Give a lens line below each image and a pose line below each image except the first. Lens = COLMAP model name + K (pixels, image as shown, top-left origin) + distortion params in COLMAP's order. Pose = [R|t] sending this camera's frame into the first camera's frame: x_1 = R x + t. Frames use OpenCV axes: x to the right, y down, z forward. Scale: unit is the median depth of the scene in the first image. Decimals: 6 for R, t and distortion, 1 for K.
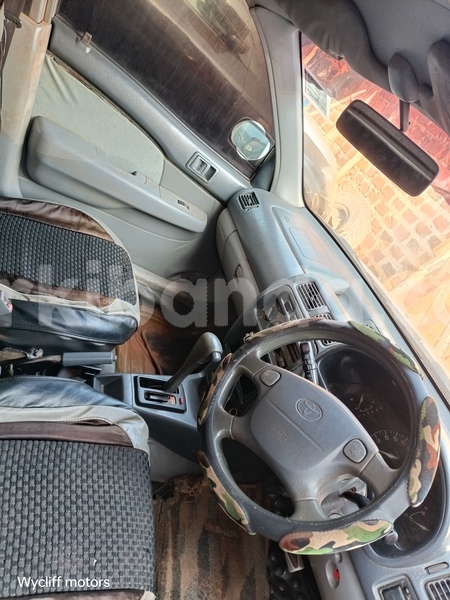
lens RADIAL K [[446.2, 0, 221.8], [0, 446.2, 299.2], [0, 0, 1]] dist [0.003552, 0.003855]
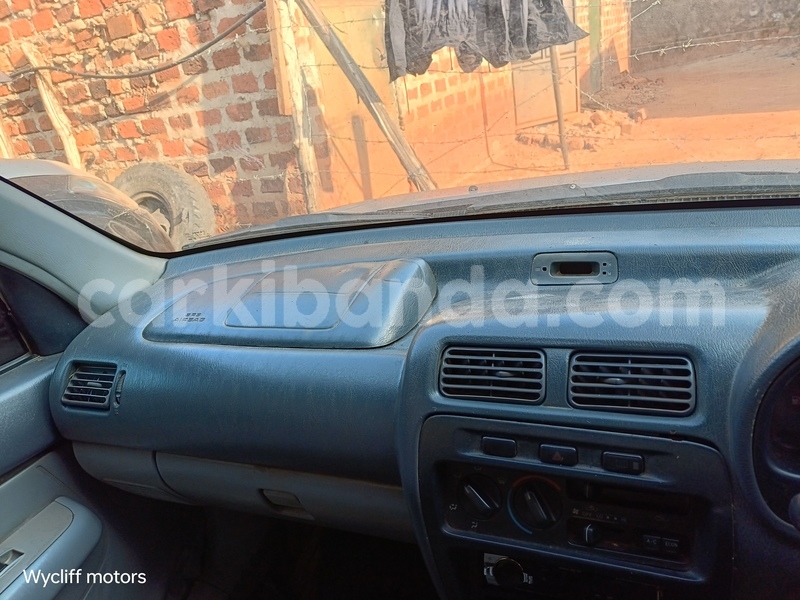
lens RADIAL K [[558.7, 0, 361.1], [0, 558.7, 296.6], [0, 0, 1]] dist [0.003931, 0.005558]
pose [[0.361581, -0.878976, 0.310903, 0.061597], [0.858770, 0.443820, 0.256004, -0.179173], [-0.363006, 0.174428, 0.915315, 0.482868]]
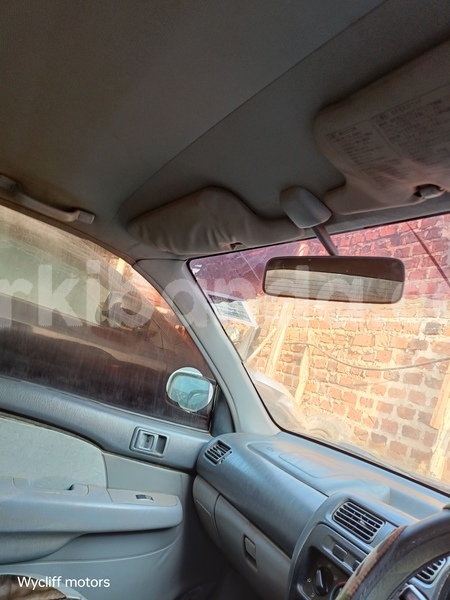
lens RADIAL K [[446.2, 0, 221.8], [0, 446.2, 299.2], [0, 0, 1]] dist [0.003552, 0.003855]
pose [[0.895410, -0.387105, 0.219978, -0.003668], [0.441885, 0.712068, -0.545616, 0.025261], [0.054572, 0.585755, 0.808649, 0.186253]]
